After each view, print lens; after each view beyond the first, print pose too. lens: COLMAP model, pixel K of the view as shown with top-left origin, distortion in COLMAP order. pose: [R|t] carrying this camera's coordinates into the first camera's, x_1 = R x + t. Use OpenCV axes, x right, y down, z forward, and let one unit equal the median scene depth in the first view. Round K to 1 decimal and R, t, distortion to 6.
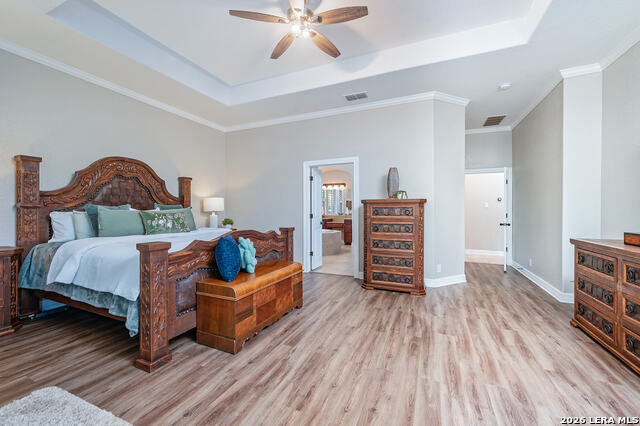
lens RADIAL K [[254.9, 0, 322.0], [0, 254.9, 210.6], [0, 0, 1]] dist [0.001477, 0.000898]
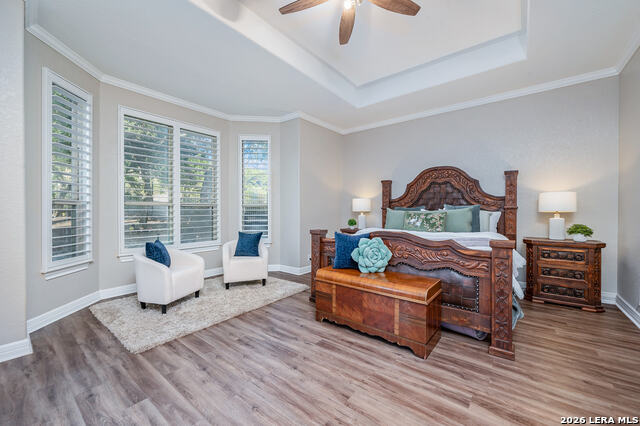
lens RADIAL K [[254.9, 0, 320.5], [0, 254.9, 214.1], [0, 0, 1]] dist [0.001477, 0.000898]
pose [[-0.252475, 0.011591, -0.967534, 0.607388], [-0.003805, 0.999909, 0.012972, 0.001087], [0.967596, 0.006956, -0.252408, 0.897595]]
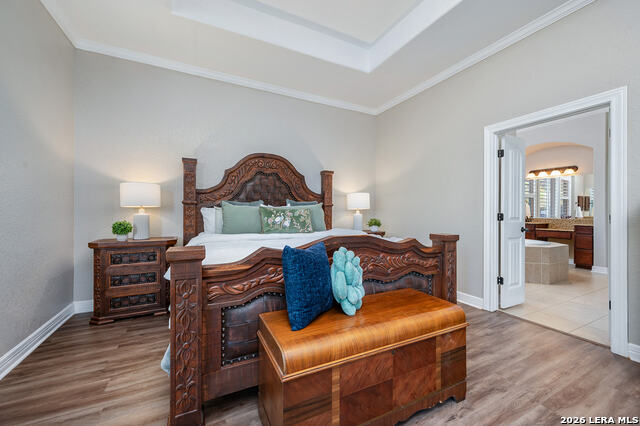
lens RADIAL K [[254.9, 0, 321.3], [0, 254.9, 212.0], [0, 0, 1]] dist [0.001477, 0.000898]
pose [[0.773762, 0.003068, -0.633469, 0.018136], [-0.005231, 0.999985, -0.001547, 0.019968], [0.633455, 0.004510, 0.773766, 0.439735]]
